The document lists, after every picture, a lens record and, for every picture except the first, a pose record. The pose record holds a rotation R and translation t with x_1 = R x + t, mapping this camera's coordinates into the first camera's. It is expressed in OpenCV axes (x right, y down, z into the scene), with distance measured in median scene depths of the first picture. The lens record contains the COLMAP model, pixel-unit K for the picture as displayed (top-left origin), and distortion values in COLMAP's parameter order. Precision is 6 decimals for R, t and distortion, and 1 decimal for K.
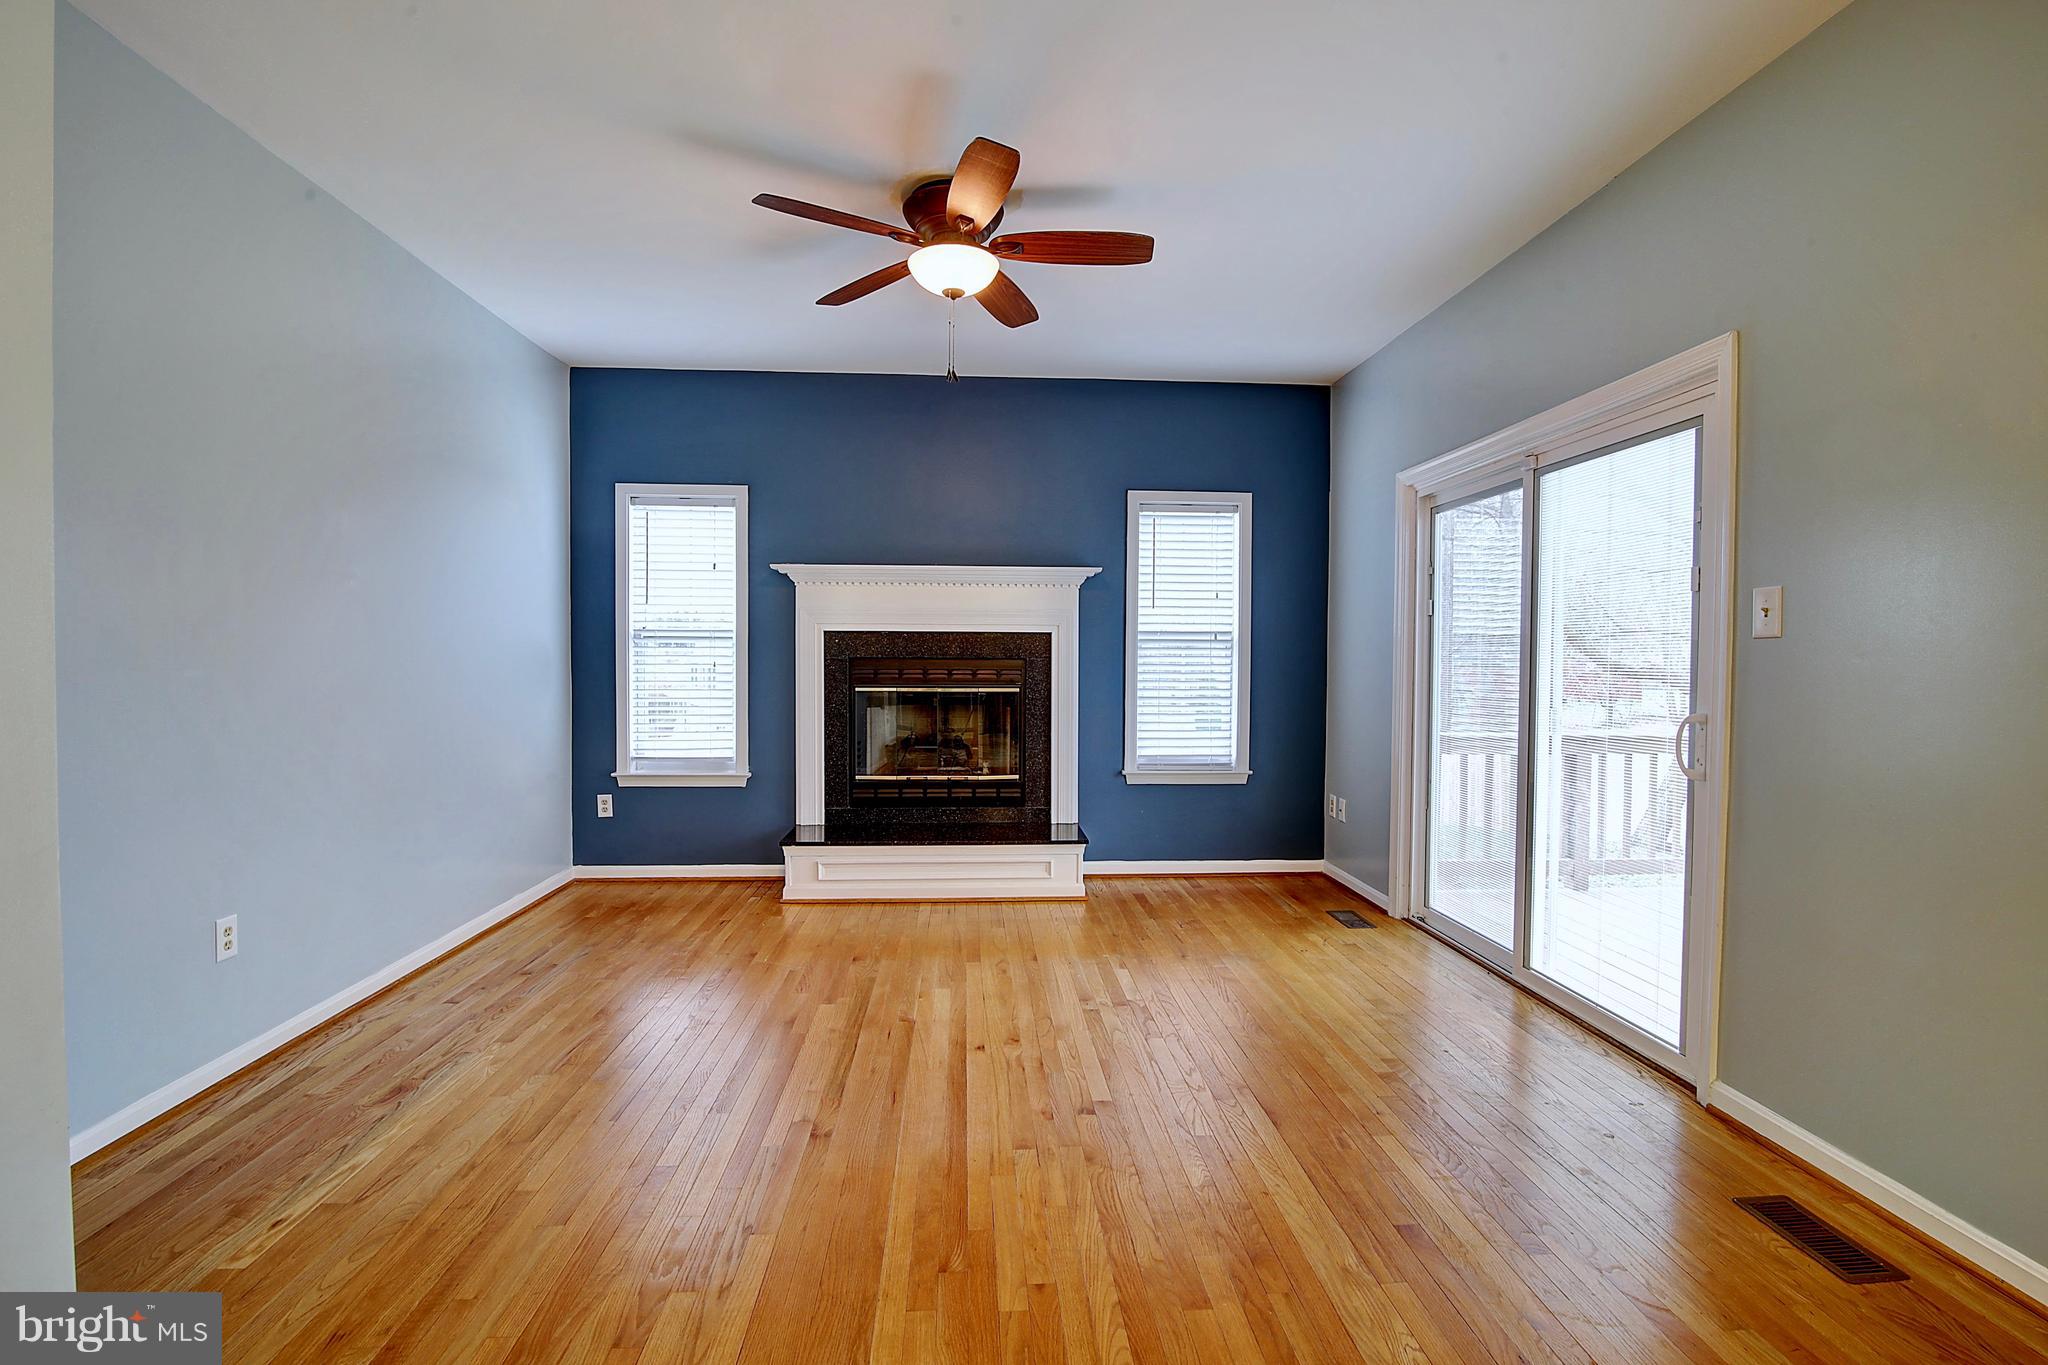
lens RADIAL K [[938.0, 0, 1026.4], [0, 938.0, 679.9], [0, 0, 1]] dist [-0.019216, -0.000160]
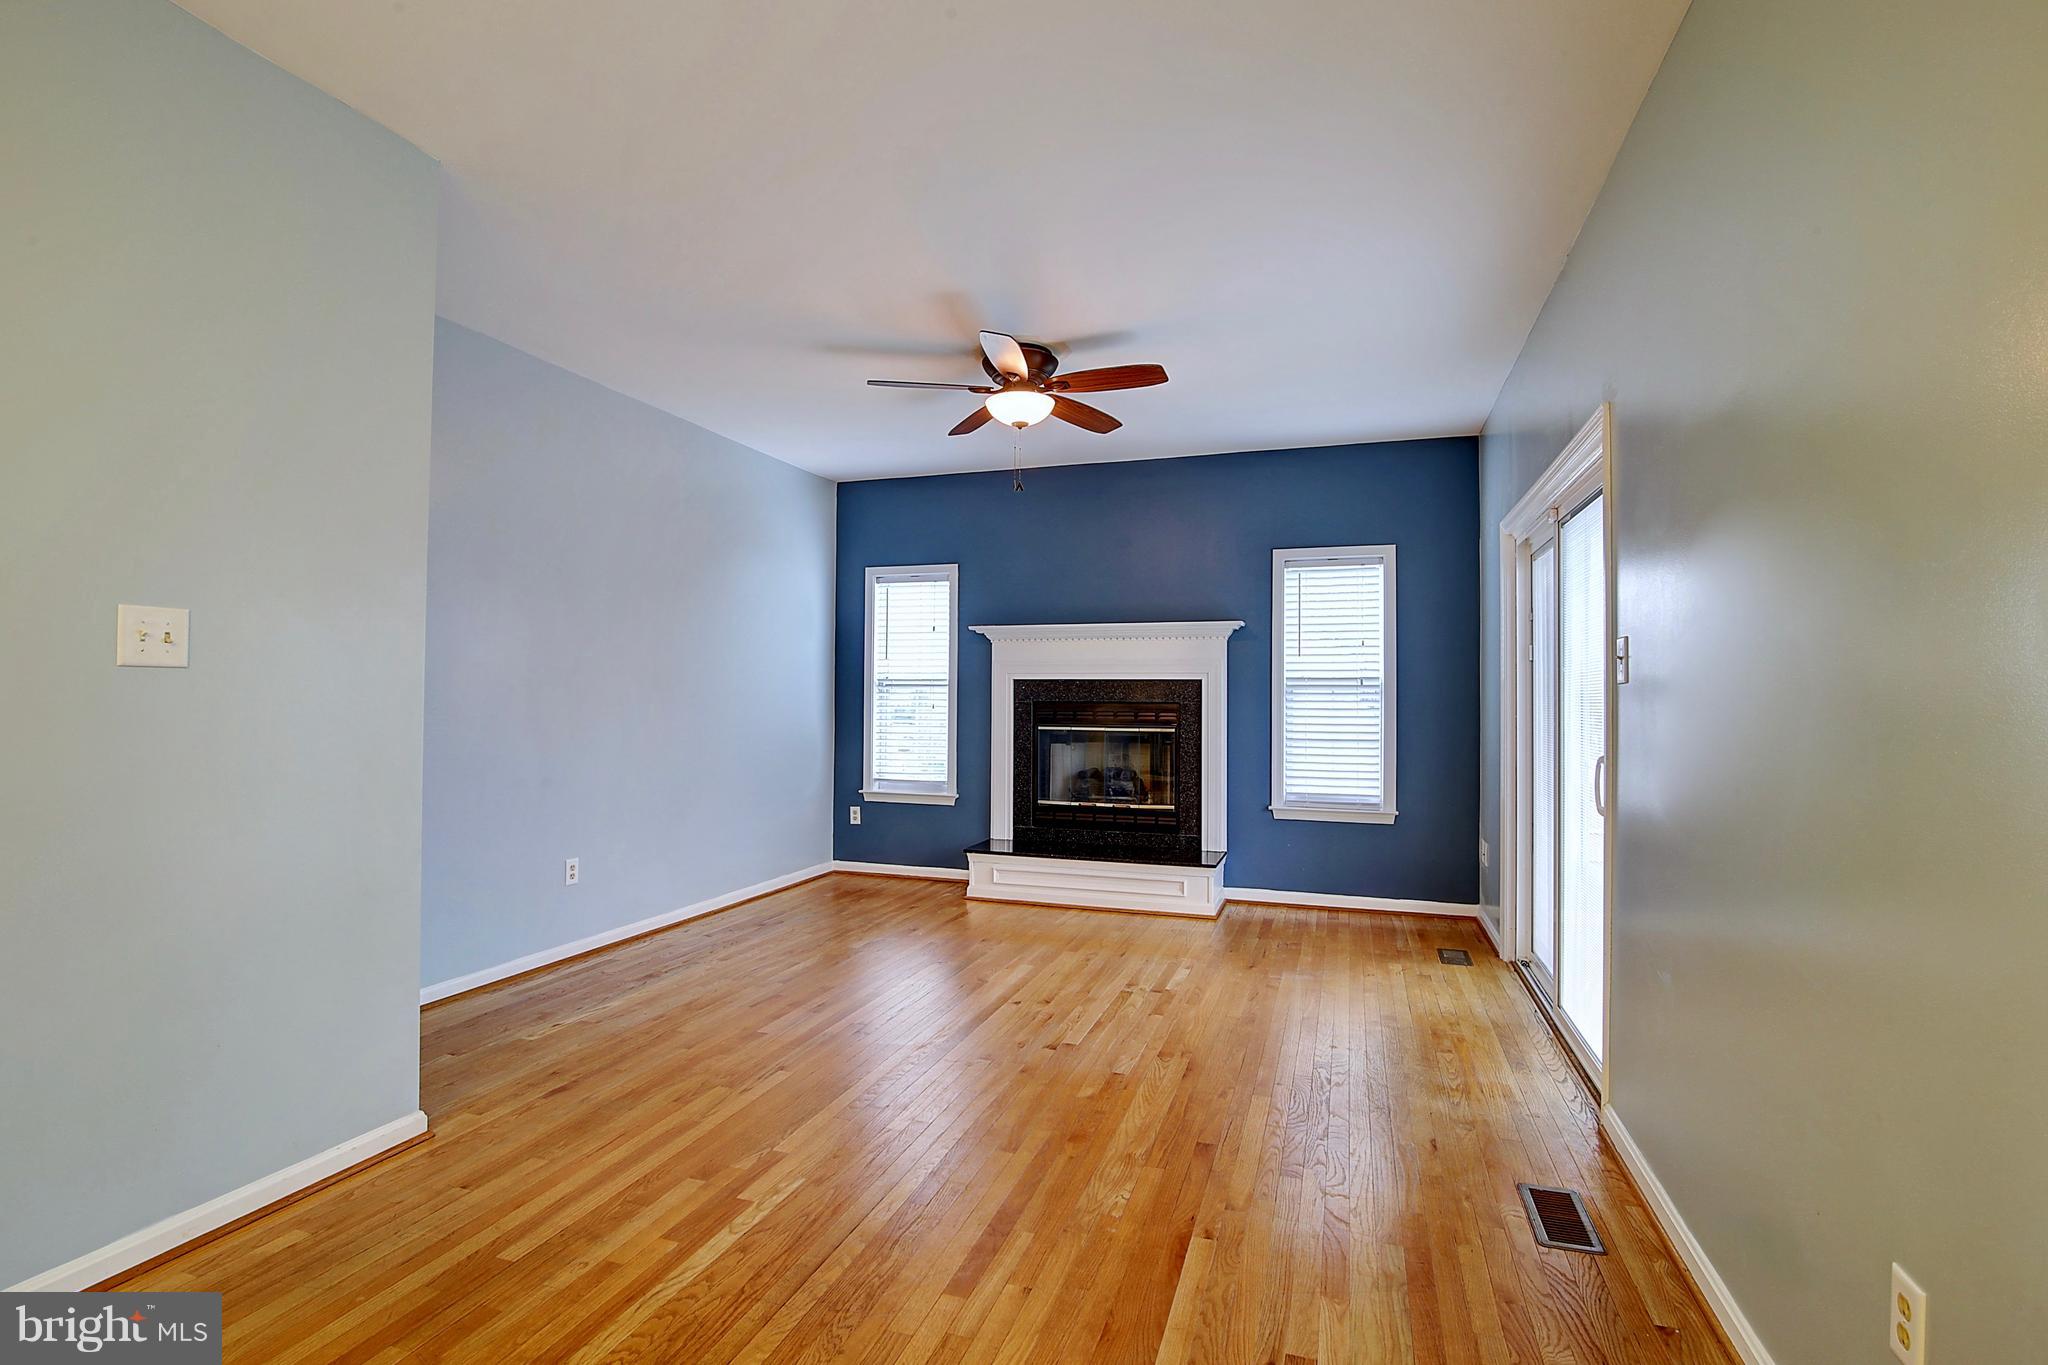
lens RADIAL K [[938.0, 0, 1016.2], [0, 938.0, 675.8], [0, 0, 1]] dist [-0.019216, -0.000160]
pose [[0.924153, -0.008045, -0.381937, 0.257254], [-0.011658, 0.998719, -0.049243, 0.003067], [0.381844, 0.049961, 0.922875, -0.125458]]
